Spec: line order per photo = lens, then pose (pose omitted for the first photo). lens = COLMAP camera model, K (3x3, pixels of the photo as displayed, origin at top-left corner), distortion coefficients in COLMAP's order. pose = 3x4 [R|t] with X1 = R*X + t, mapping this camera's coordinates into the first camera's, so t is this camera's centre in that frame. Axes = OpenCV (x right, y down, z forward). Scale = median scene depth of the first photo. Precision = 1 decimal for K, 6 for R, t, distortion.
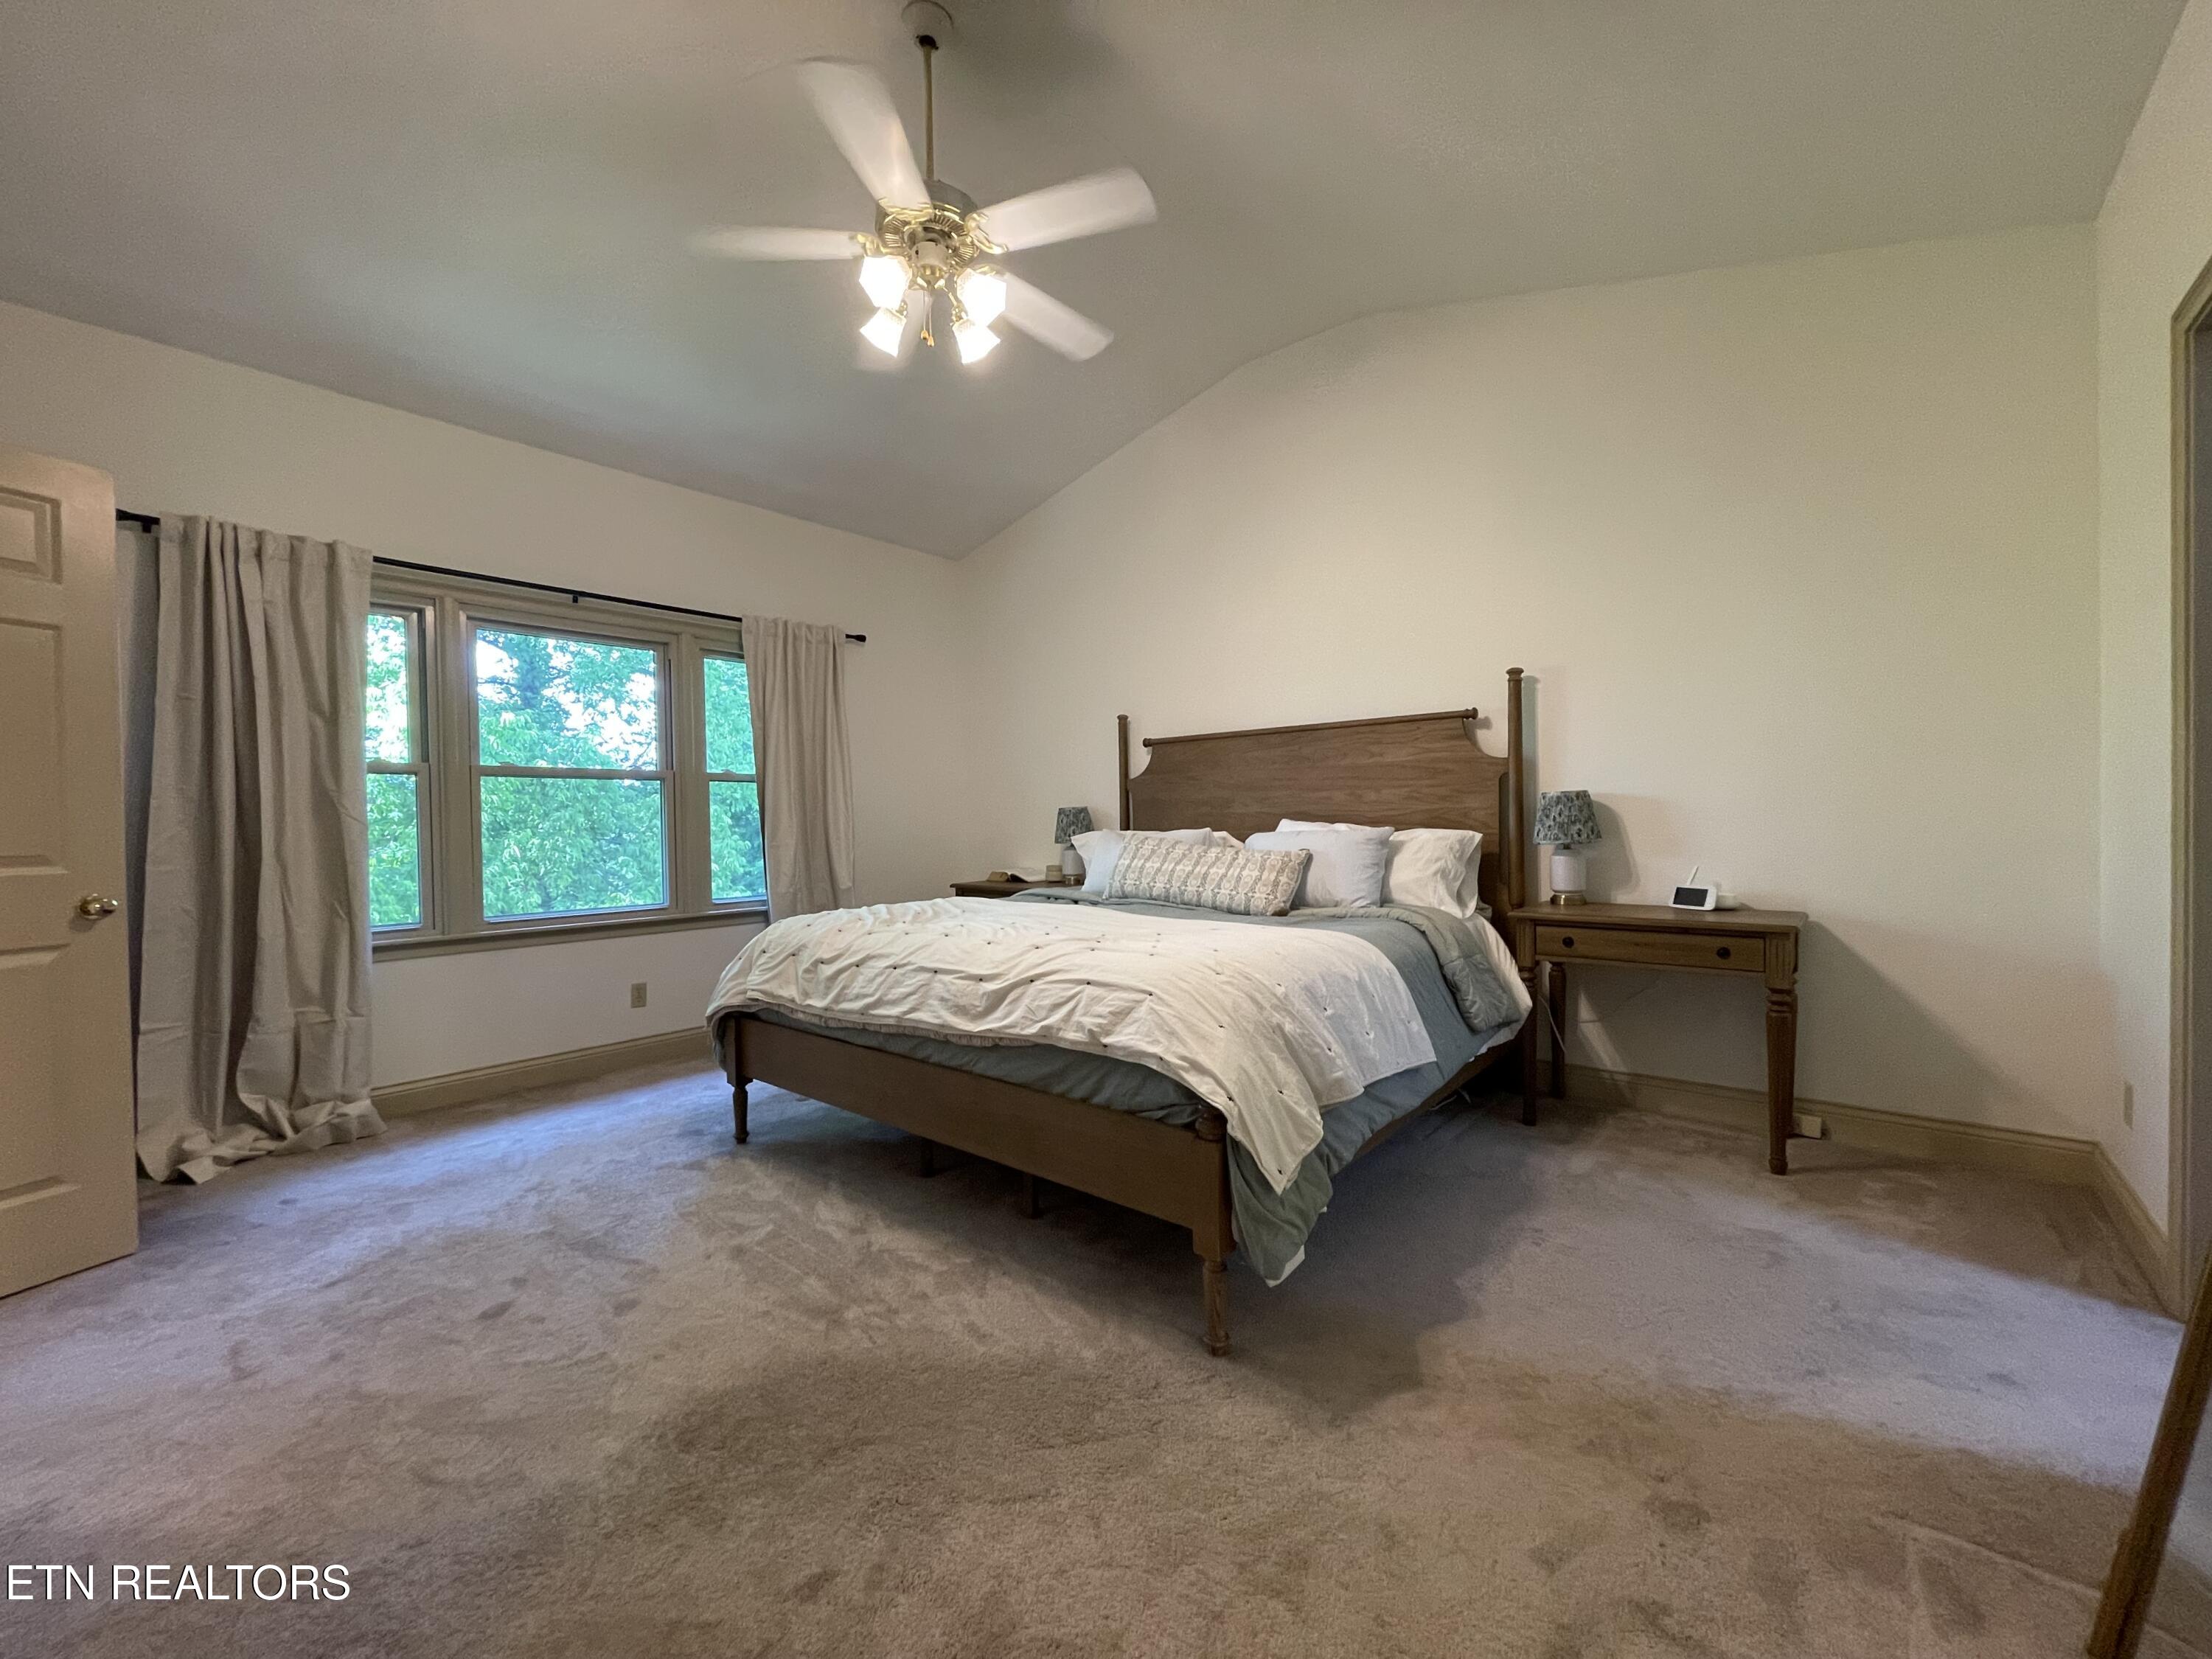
lens RADIAL K [[887.9, 0, 1105.7], [0, 887.9, 835.8], [0, 0, 1]] dist [-0.001196, 0.000017]
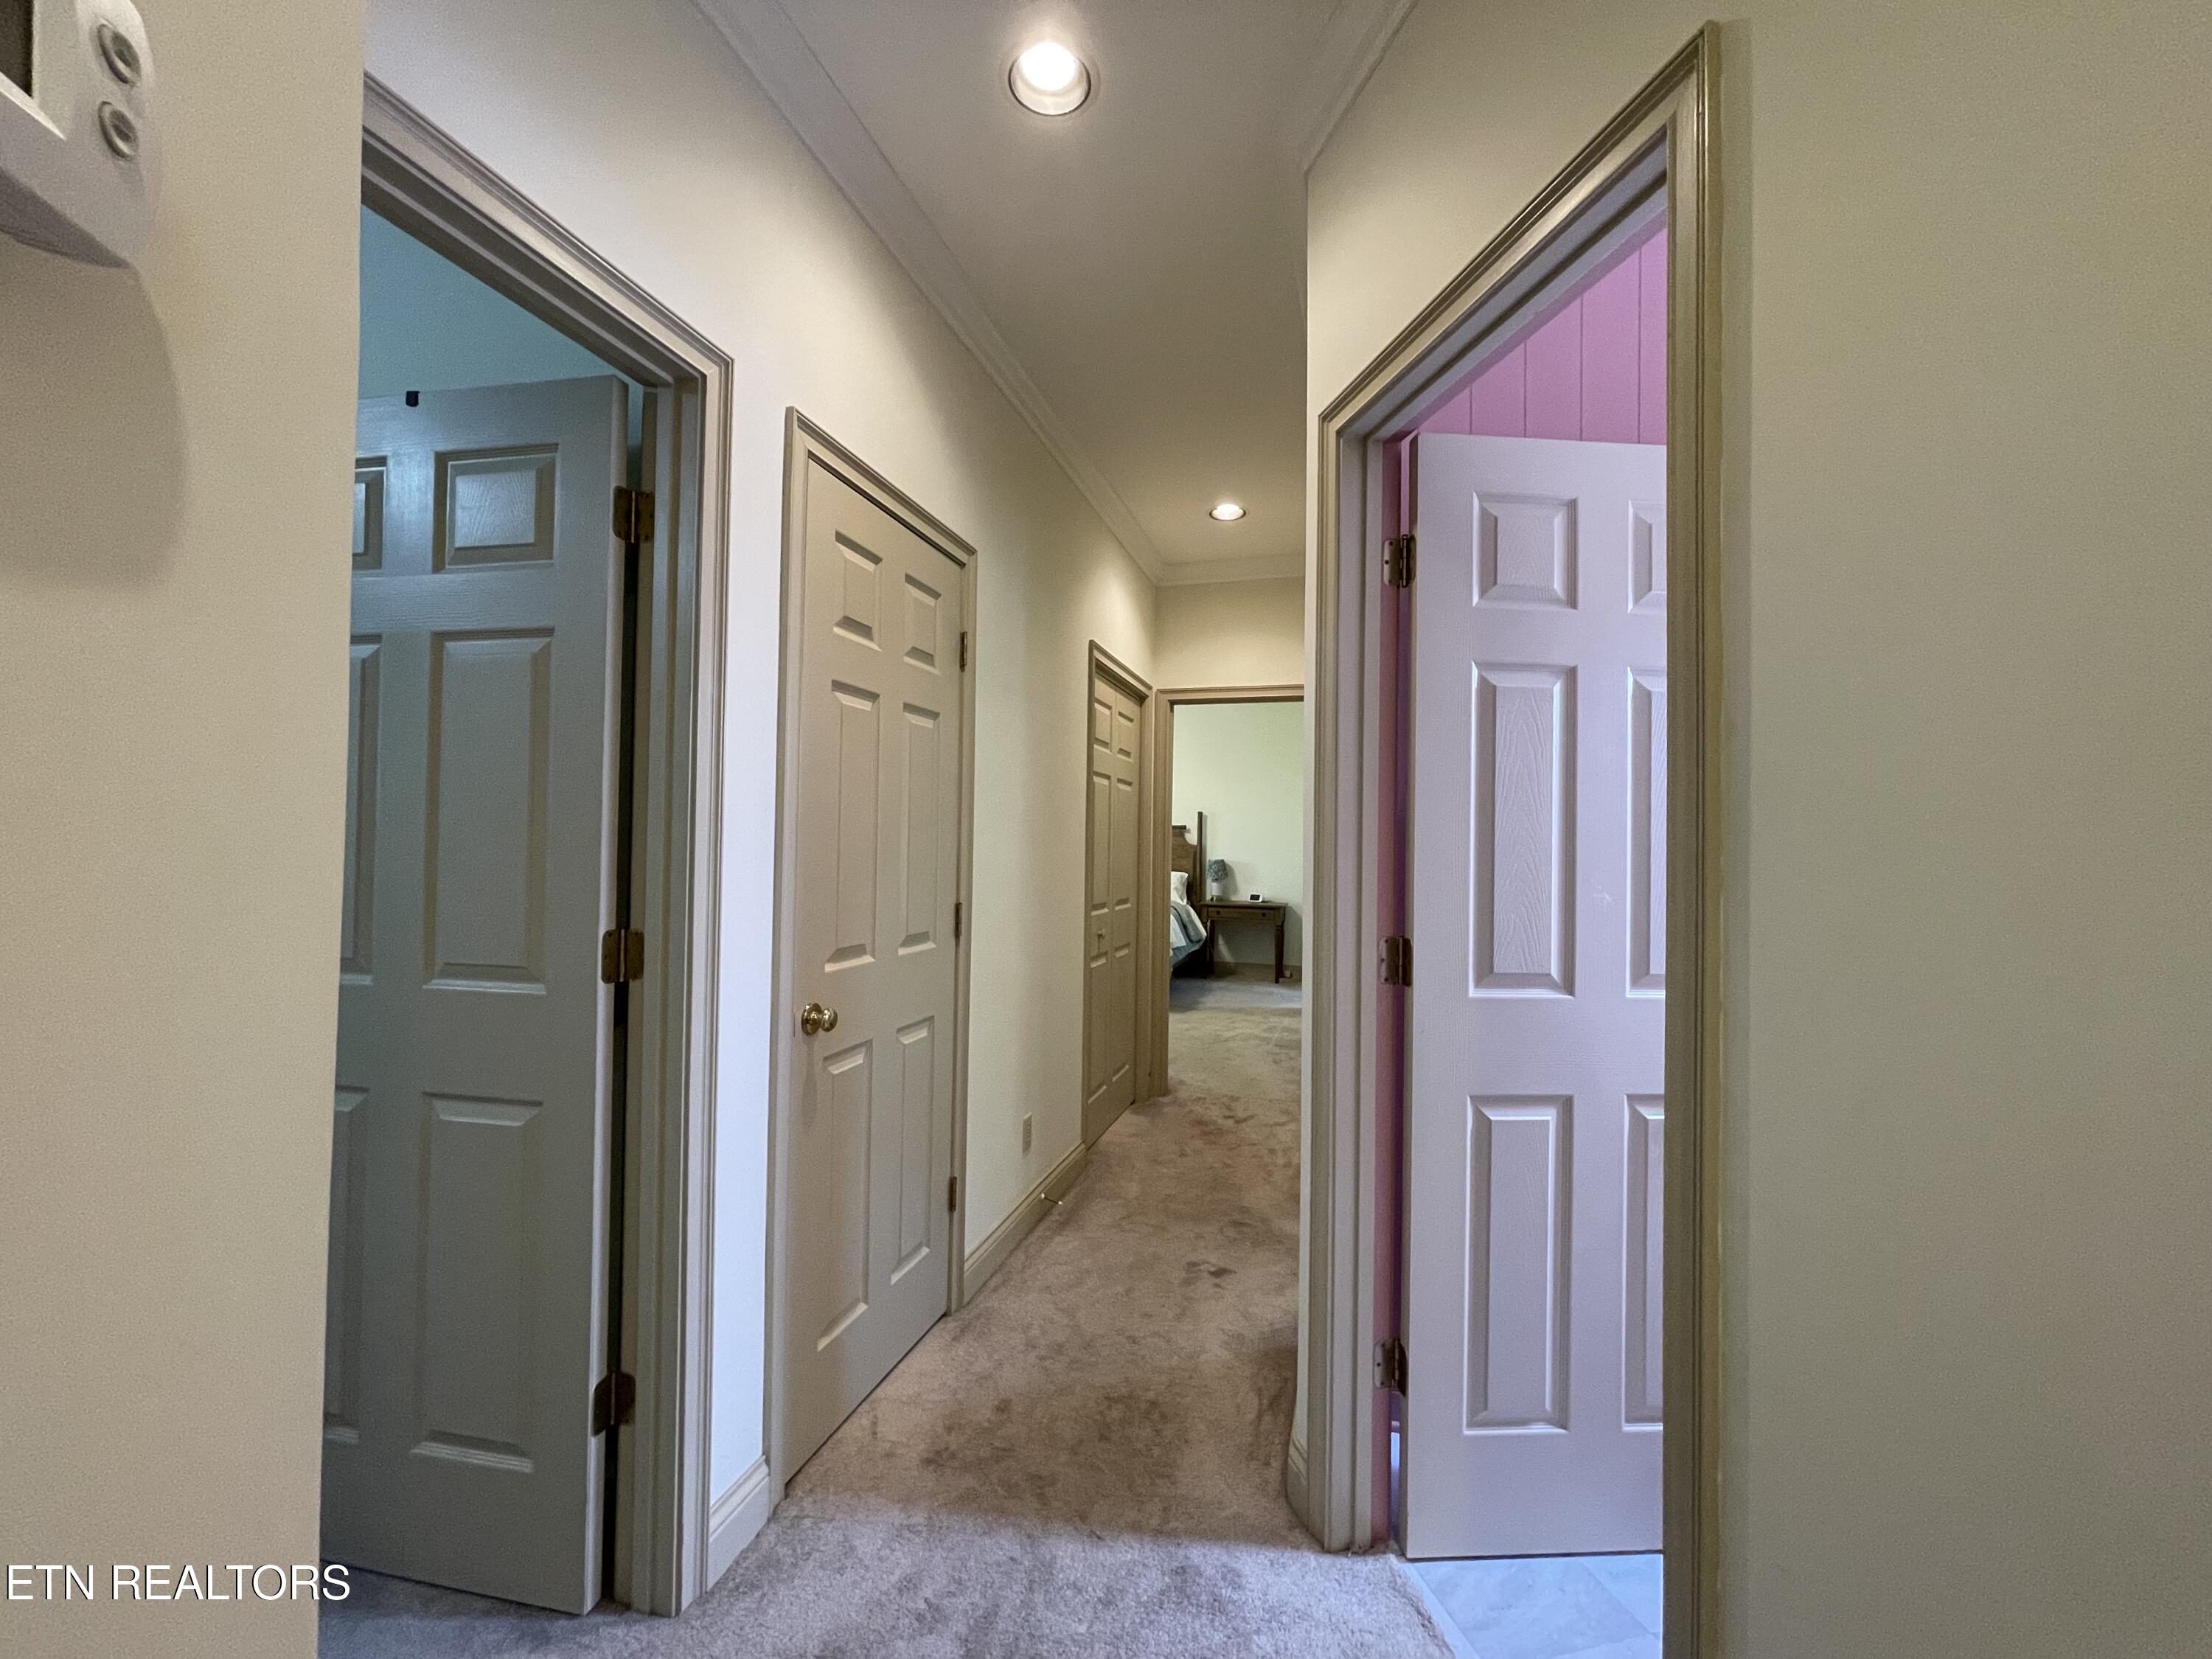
lens RADIAL K [[887.9, 0, 1098.5], [0, 887.9, 838.1], [0, 0, 1]] dist [-0.001196, 0.000017]
pose [[0.915286, 0.036333, 0.401162, -0.903477], [-0.024136, 0.999081, -0.035418, -0.009189], [-0.402080, 0.022735, 0.915322, -1.341734]]
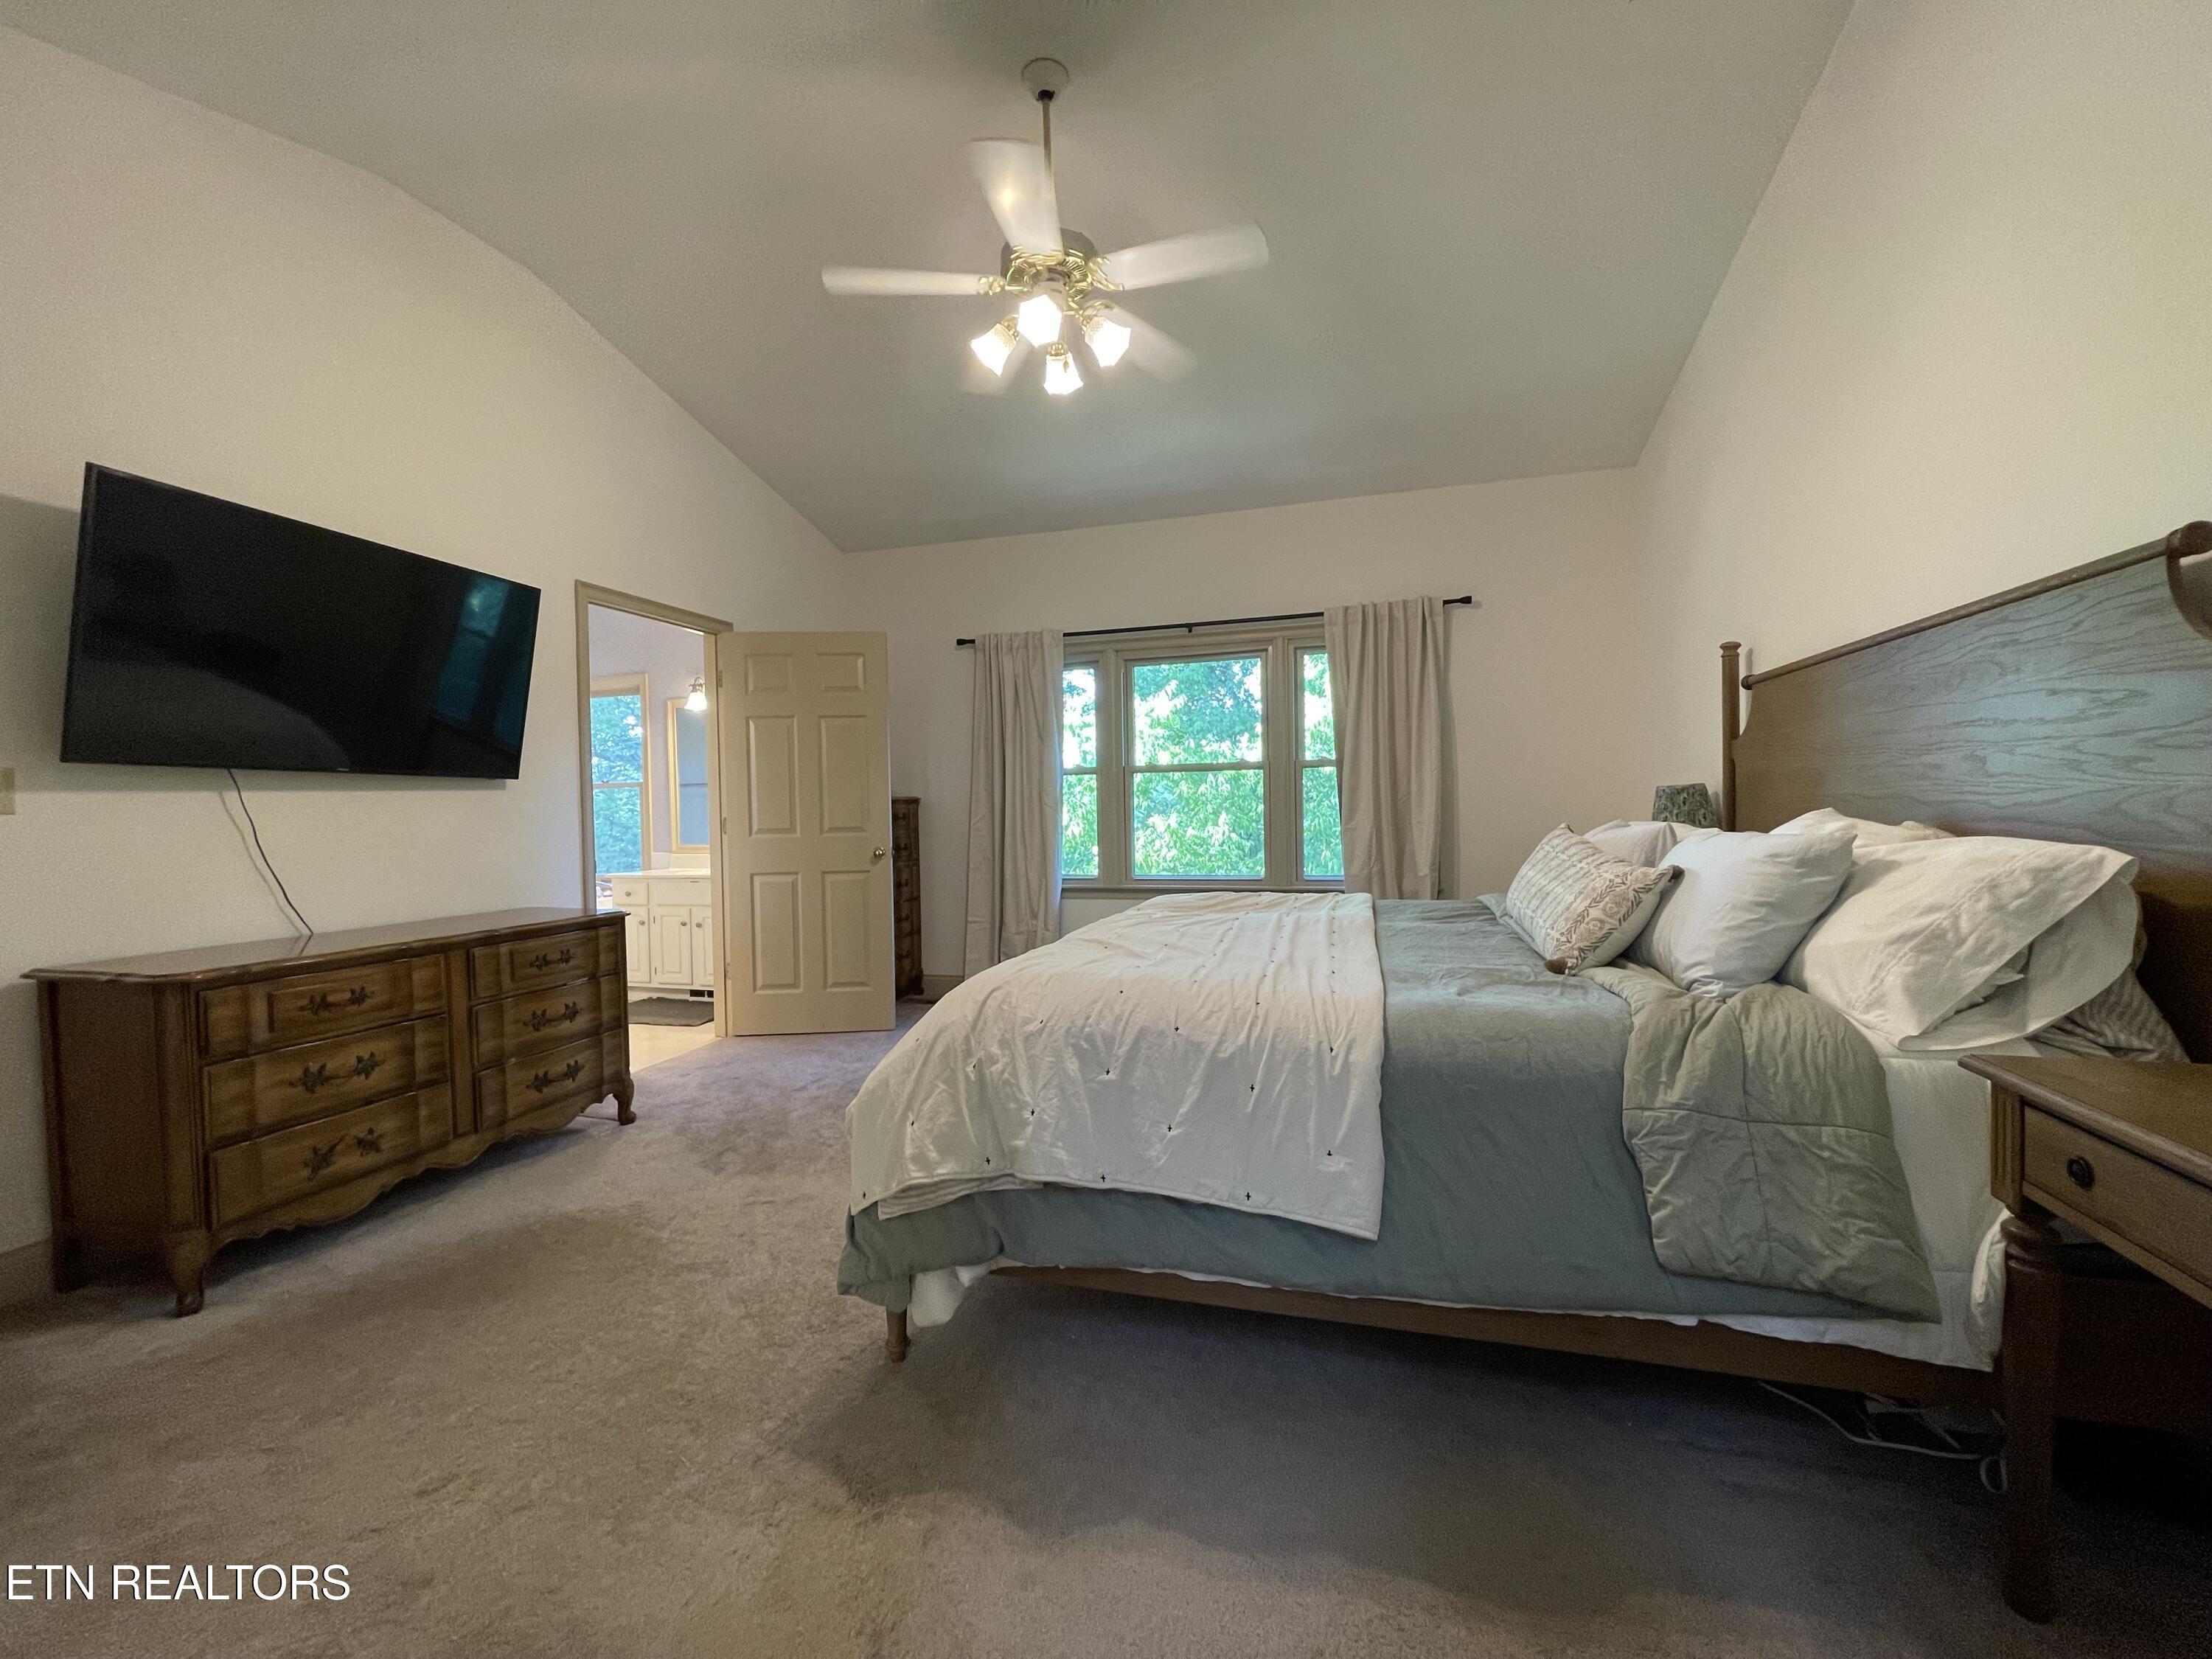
lens RADIAL K [[887.9, 0, 1097.4], [0, 887.9, 828.8], [0, 0, 1]] dist [-0.001196, 0.000017]
pose [[0.400727, 0.028976, -0.915739, 0.616257], [-0.002264, 0.999528, 0.030637, -0.026122], [0.916195, -0.010204, 0.400603, 0.447066]]
